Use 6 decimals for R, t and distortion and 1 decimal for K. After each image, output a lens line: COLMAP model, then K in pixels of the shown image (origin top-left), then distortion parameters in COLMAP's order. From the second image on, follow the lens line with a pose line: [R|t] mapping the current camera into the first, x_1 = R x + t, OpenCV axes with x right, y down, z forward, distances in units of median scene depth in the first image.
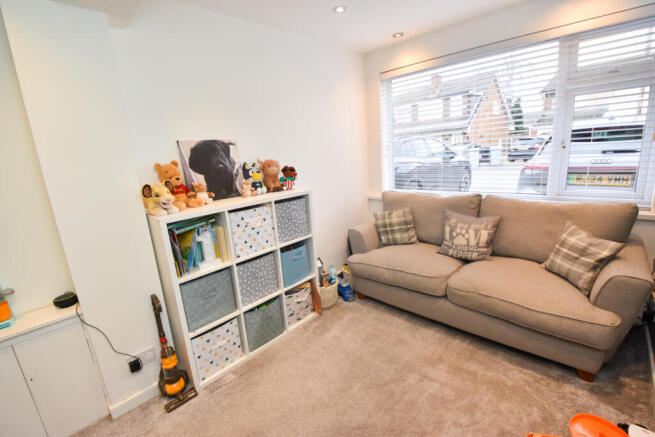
lens RADIAL K [[294.4, 0, 311.9], [0, 294.4, 215.9], [0, 0, 1]] dist [-0.000889, -0.000270]
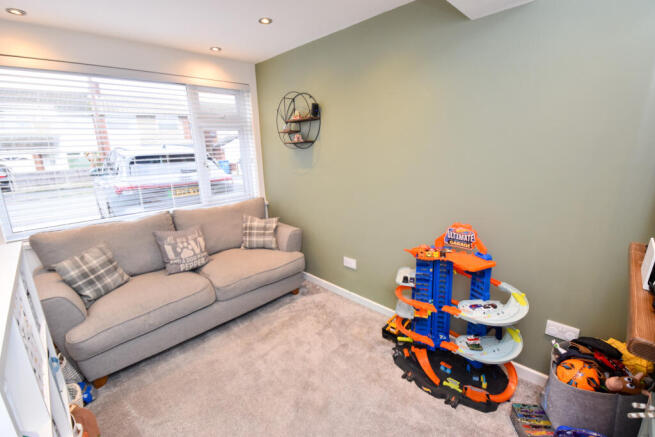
lens RADIAL K [[291.4, 0, 328.1], [0, 291.4, 231.1], [0, 0, 1]] dist [-0.000034, -0.000071]
pose [[-0.008822, -0.194891, 0.980785, -0.542054], [0.252612, 0.948576, 0.190763, -0.067482], [-0.967528, 0.249441, 0.040863, 0.476427]]
